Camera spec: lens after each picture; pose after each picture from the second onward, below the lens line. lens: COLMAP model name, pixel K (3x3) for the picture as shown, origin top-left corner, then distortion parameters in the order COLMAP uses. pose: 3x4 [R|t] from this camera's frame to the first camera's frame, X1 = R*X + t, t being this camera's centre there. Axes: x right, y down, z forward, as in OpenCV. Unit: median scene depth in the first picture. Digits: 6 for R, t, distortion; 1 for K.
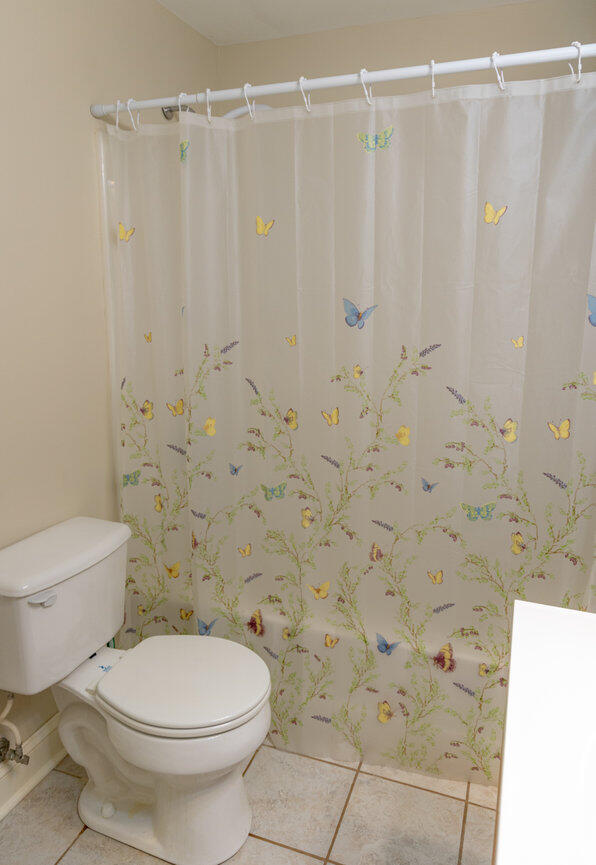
lens RADIAL K [[608.9, 0, 297.9], [0, 608.9, 428.2], [0, 0, 1]] dist [-0.004059, 0.000534]
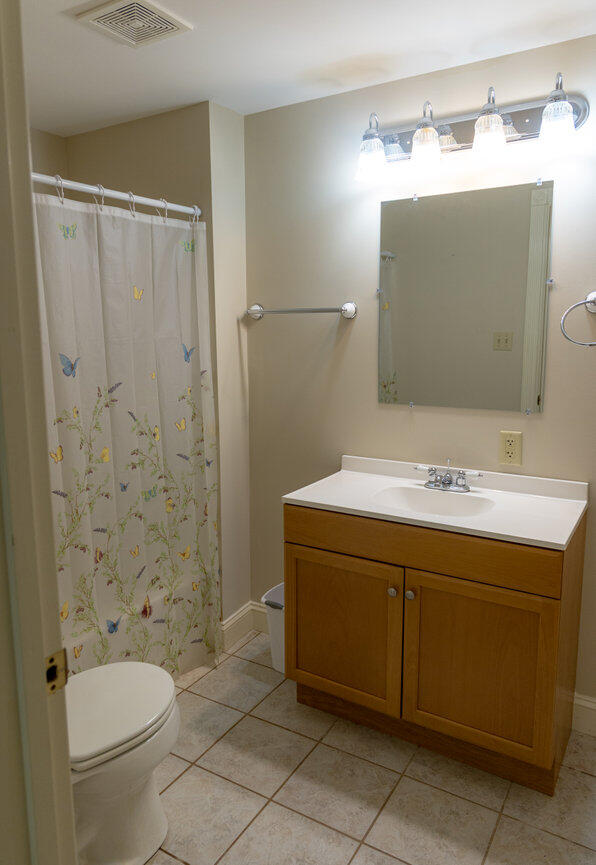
lens RADIAL K [[608.9, 0, 297.9], [0, 608.9, 432.9], [0, 0, 1]] dist [-0.004059, 0.000534]
pose [[0.185964, -0.174869, 0.966870, -1.012009], [0.226855, 0.965090, 0.130915, -0.111629], [-0.956010, 0.194994, 0.219142, 0.315592]]
